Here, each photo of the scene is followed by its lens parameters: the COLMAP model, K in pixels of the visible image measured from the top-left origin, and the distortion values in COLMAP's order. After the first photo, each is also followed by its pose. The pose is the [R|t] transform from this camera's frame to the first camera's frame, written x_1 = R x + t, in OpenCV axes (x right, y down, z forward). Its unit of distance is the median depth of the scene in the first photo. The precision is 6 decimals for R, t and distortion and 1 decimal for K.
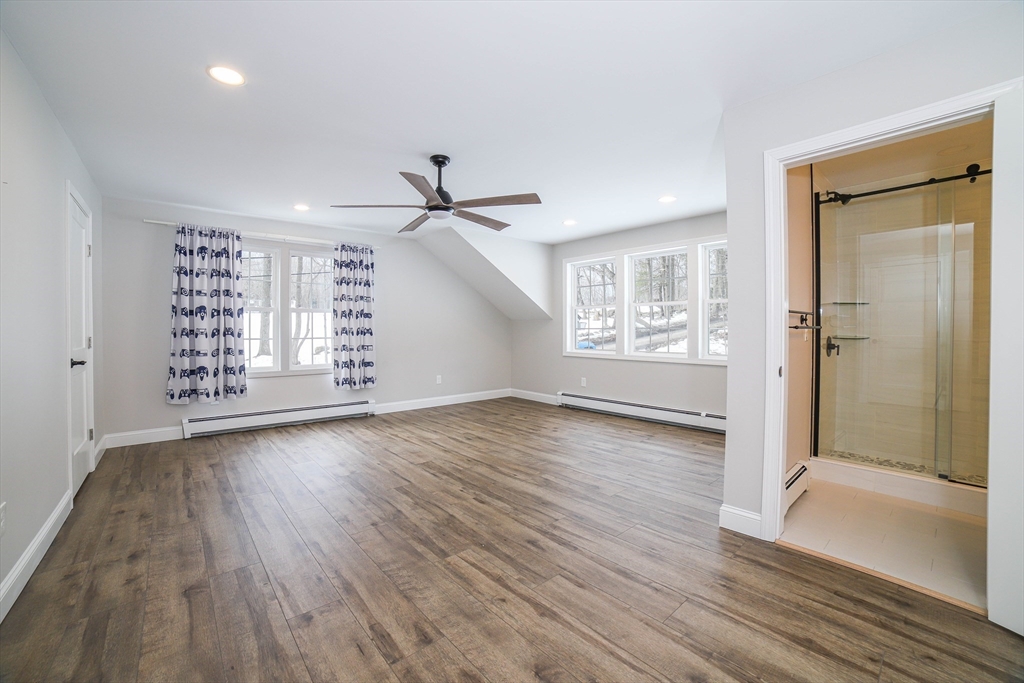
lens RADIAL K [[417.4, 0, 505.3], [0, 417.4, 332.7], [0, 0, 1]] dist [-0.094745, 0.028725]
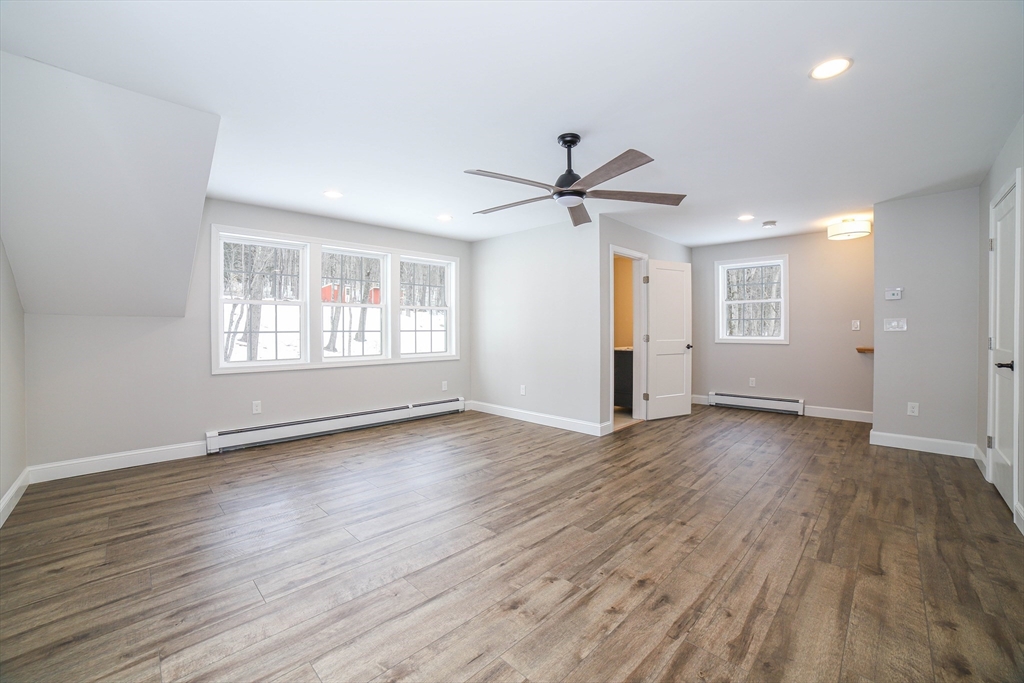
lens RADIAL K [[417.4, 0, 505.3], [0, 417.4, 332.7], [0, 0, 1]] dist [-0.094745, 0.028725]
pose [[-0.087593, -0.002700, 0.996153, -1.134800], [0.010632, 0.999937, 0.003645, -0.014001], [-0.996100, 0.010910, -0.087559, 1.342045]]
